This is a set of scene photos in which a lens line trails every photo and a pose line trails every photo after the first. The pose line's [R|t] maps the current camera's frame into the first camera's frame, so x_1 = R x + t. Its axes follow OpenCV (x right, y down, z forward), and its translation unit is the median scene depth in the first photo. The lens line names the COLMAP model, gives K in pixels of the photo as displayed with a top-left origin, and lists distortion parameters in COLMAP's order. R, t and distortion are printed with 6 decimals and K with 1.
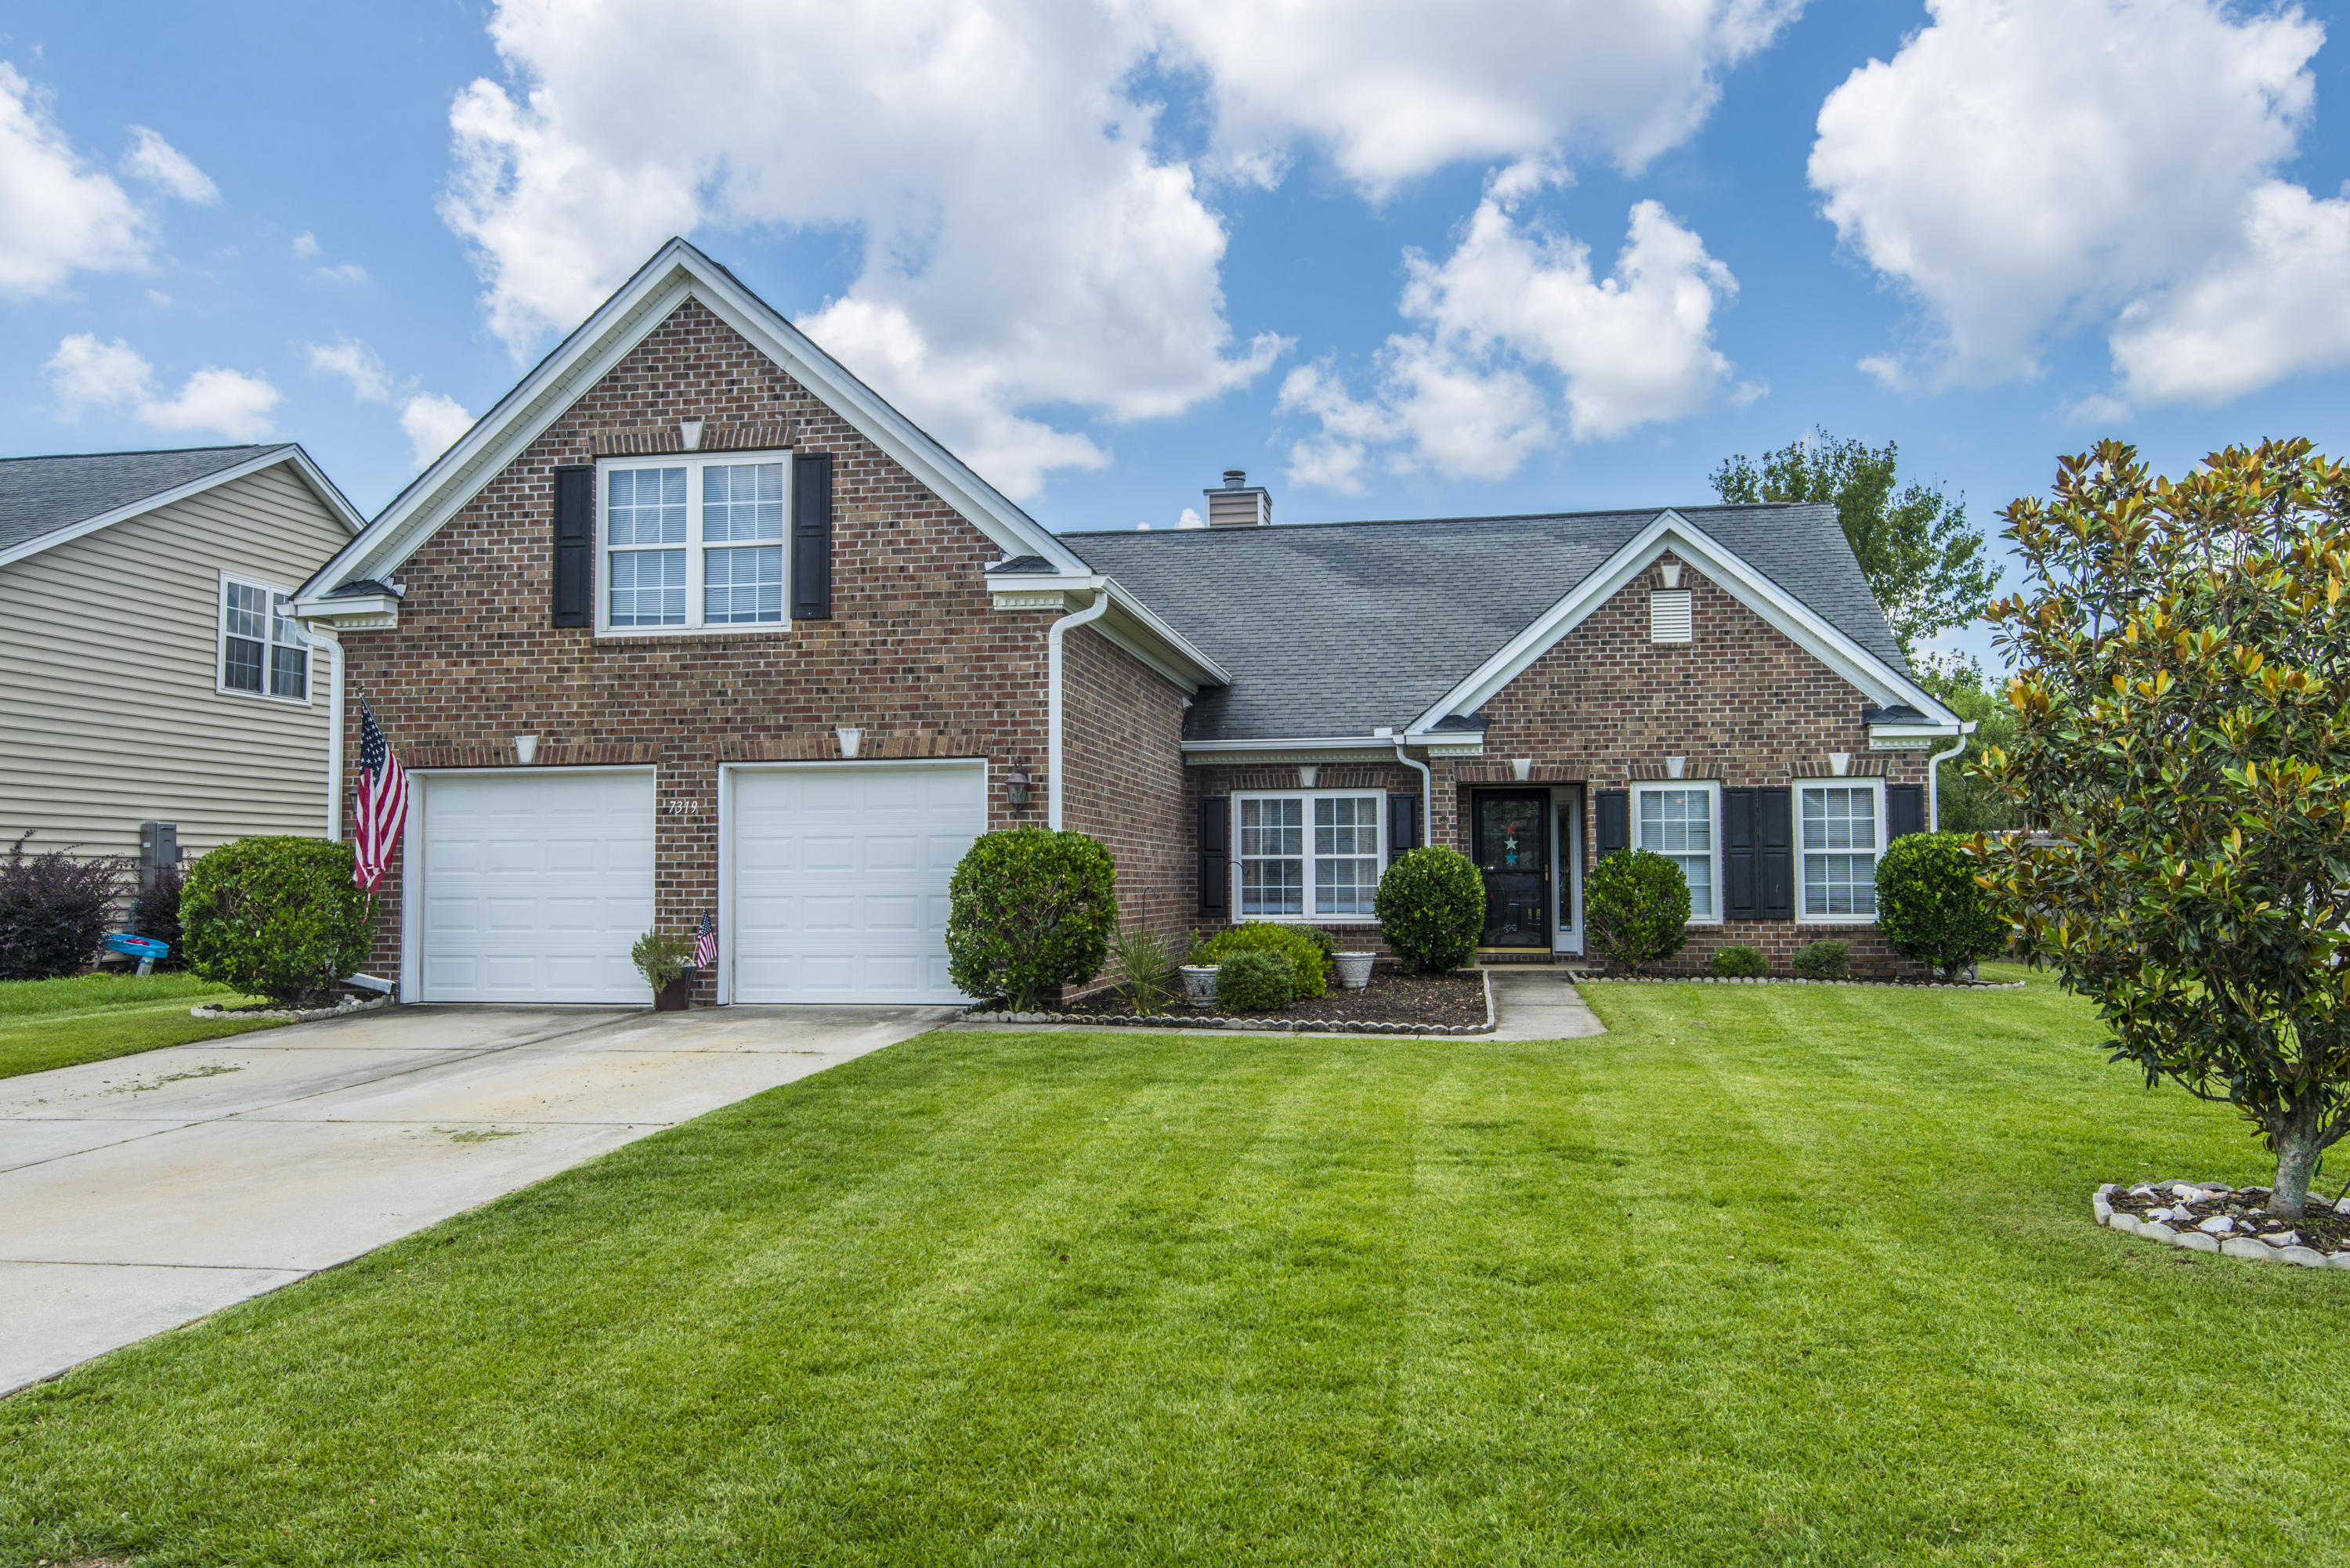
lens RADIAL K [[1767.0, 0, 1169.0], [0, 1767.0, 790.0], [0, 0, 1]] dist [0.038548, 0.011546]
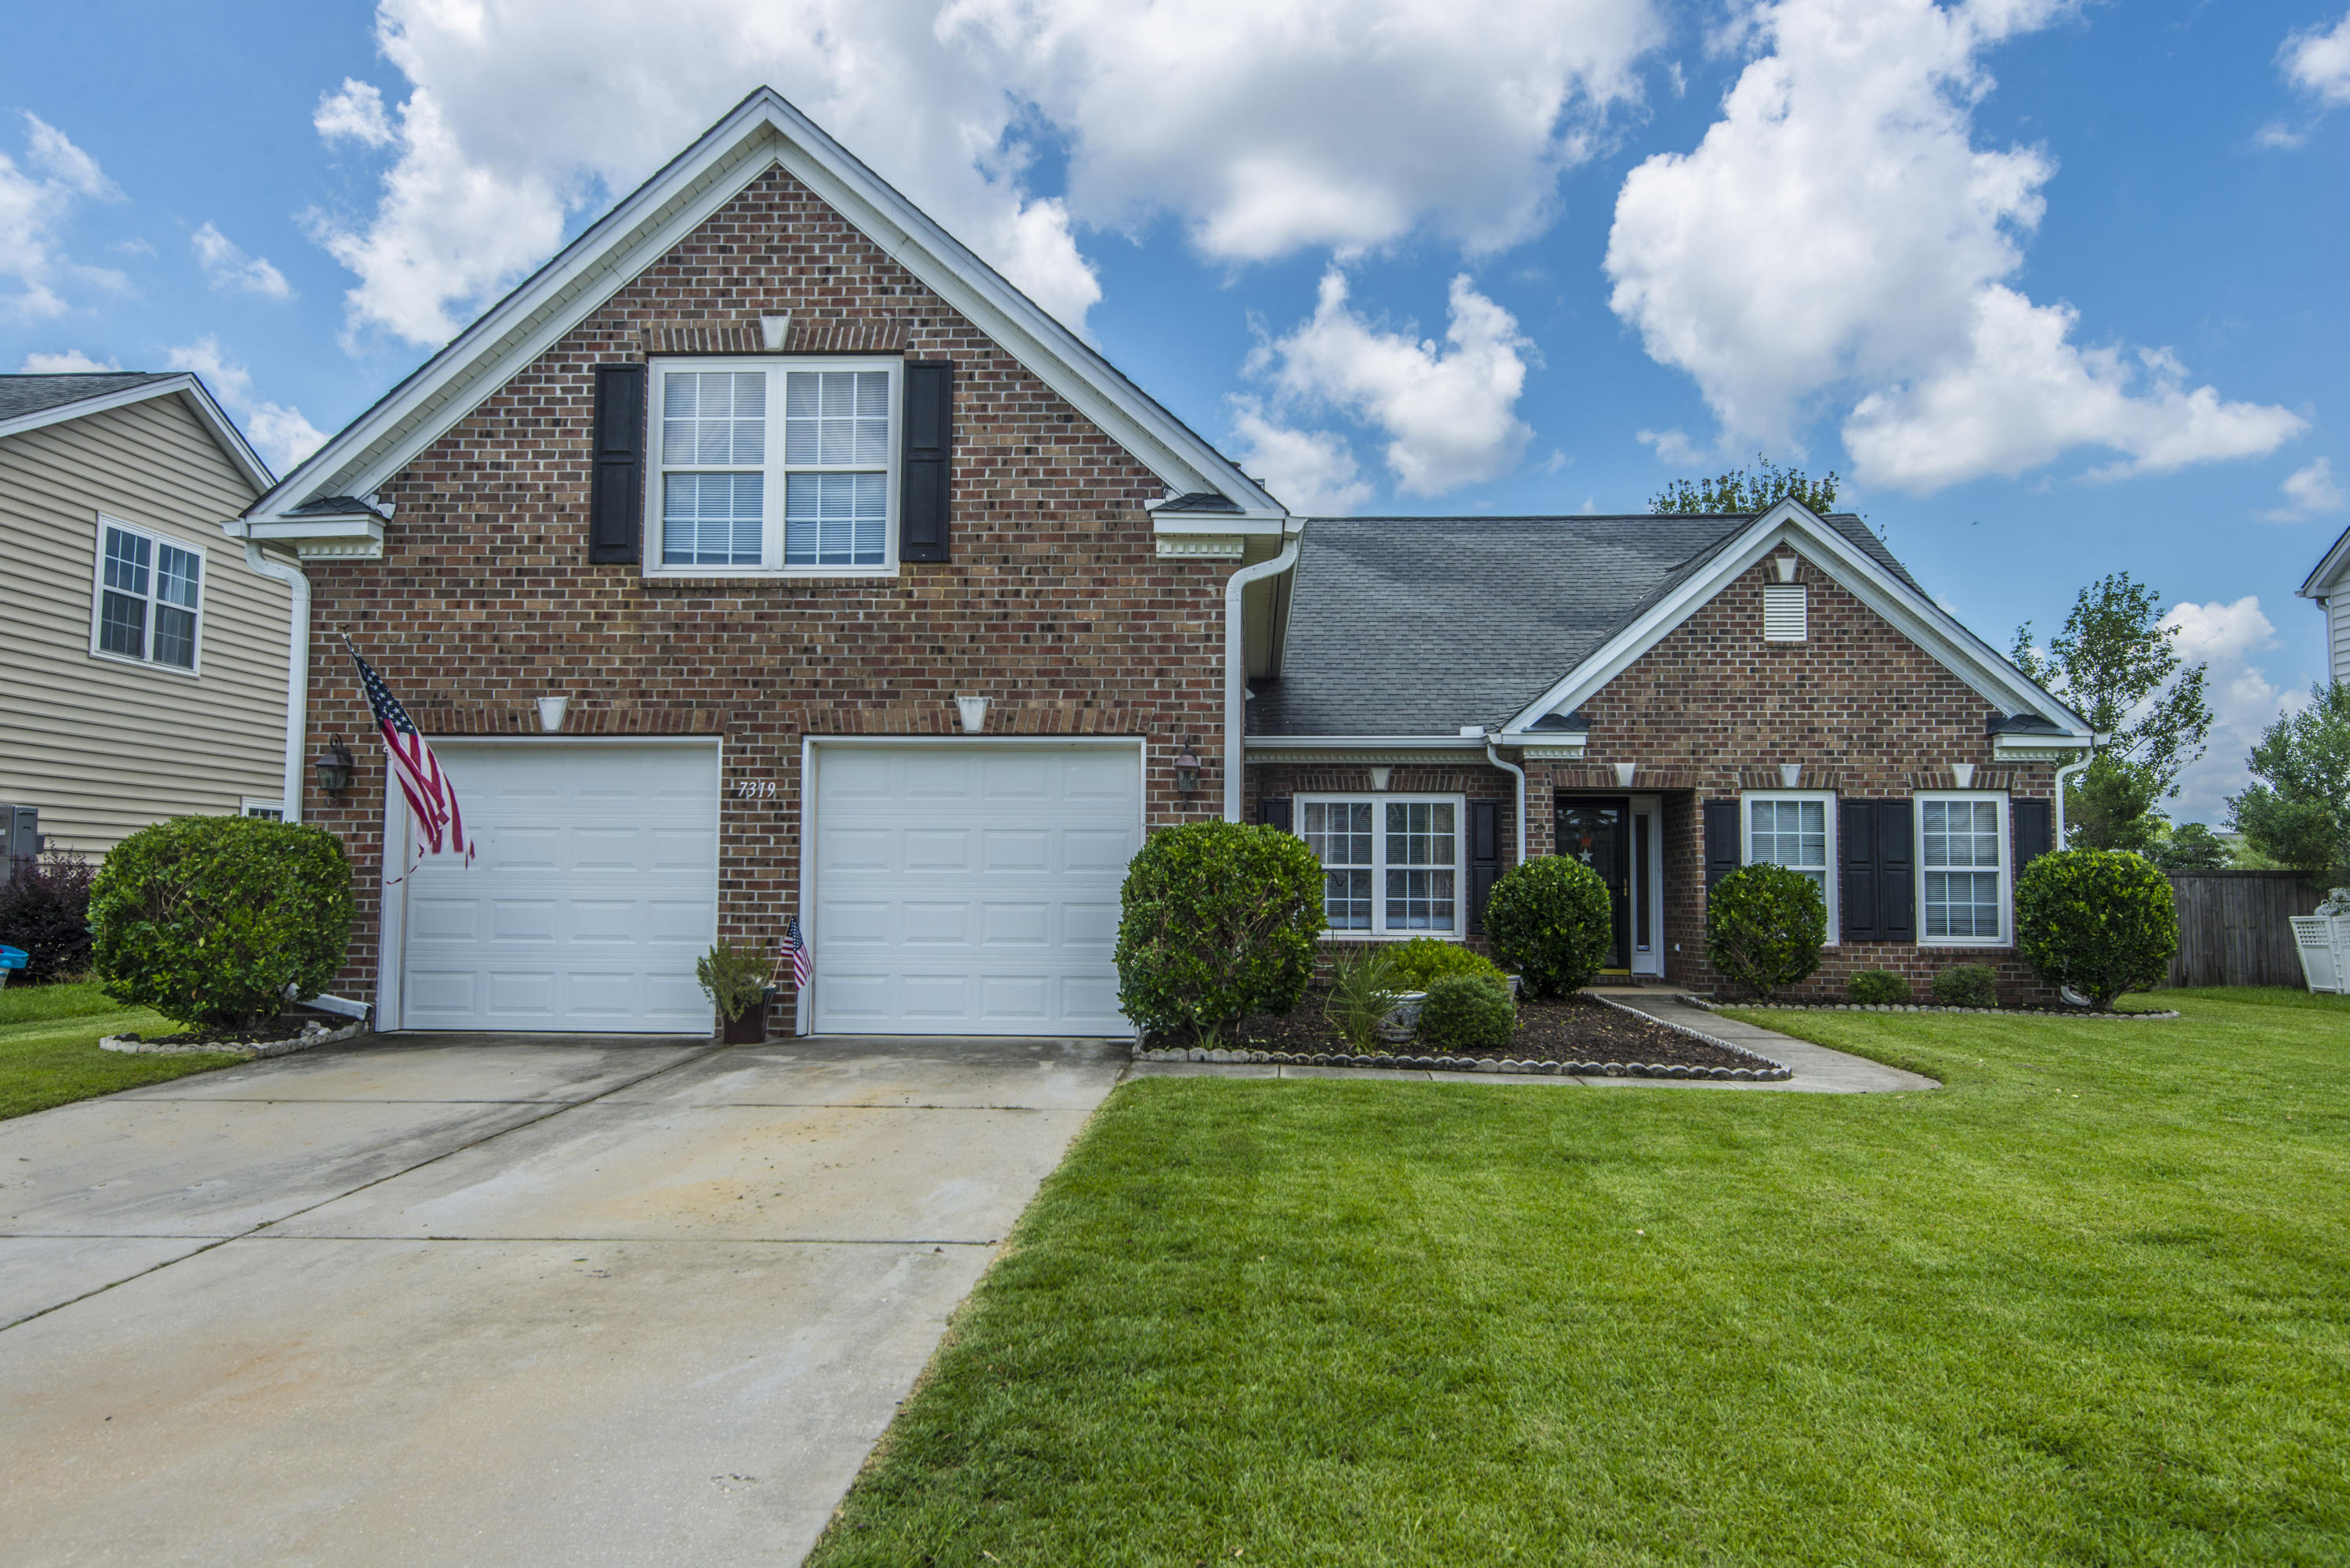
lens RADIAL K [[1657.1, 0, 1185.2], [0, 1657.1, 783.3], [0, 0, 1]] dist [0.037520, -0.011275]
pose [[0.992519, 0.021025, 0.120266, -0.167000], [-0.018991, 0.999657, -0.018032, 0.016282], [-0.120604, 0.015613, 0.992578, 0.220303]]
